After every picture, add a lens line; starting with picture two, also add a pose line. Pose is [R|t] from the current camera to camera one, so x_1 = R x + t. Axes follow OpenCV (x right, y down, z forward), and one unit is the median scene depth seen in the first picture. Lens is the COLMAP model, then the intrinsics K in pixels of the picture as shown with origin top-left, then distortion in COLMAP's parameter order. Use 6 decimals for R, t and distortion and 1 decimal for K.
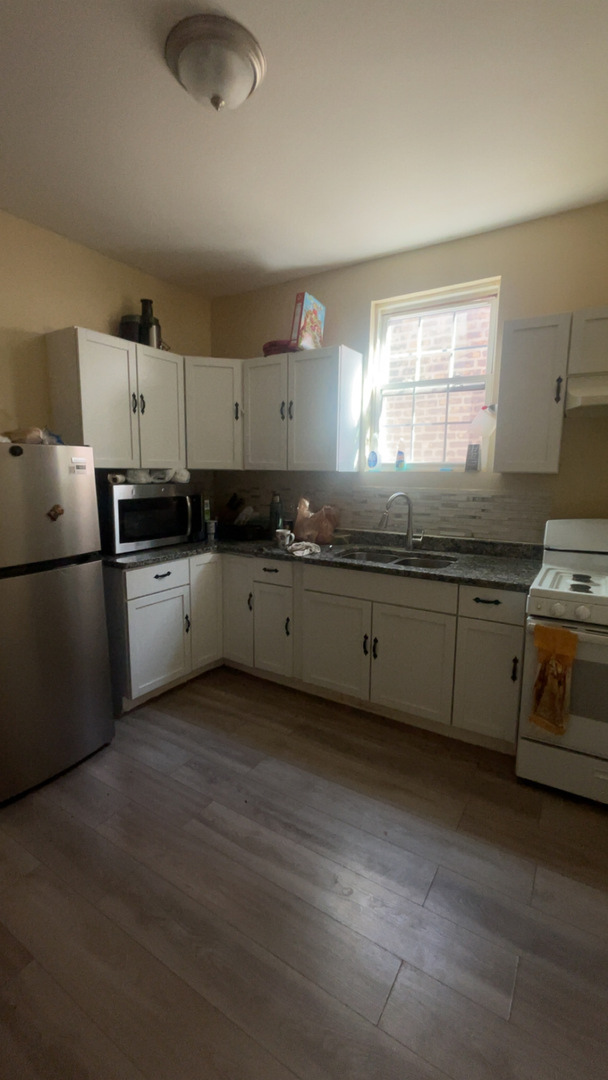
lens RADIAL K [[459.6, 0, 298.3], [0, 459.6, 536.0], [0, 0, 1]] dist [-0.001918, -0.000136]
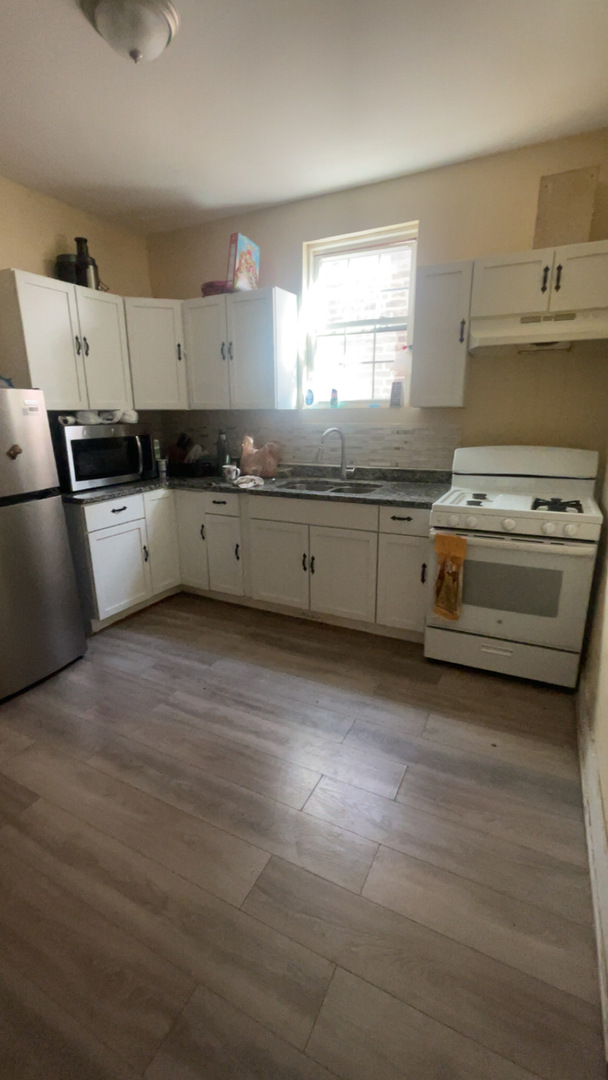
lens RADIAL K [[459.6, 0, 298.3], [0, 459.6, 536.0], [0, 0, 1]] dist [-0.001918, -0.000136]
pose [[0.995678, -0.042223, 0.082715, 0.036050], [0.031693, 0.991685, 0.124726, 0.024401], [-0.087293, -0.121566, 0.988737, -0.124443]]
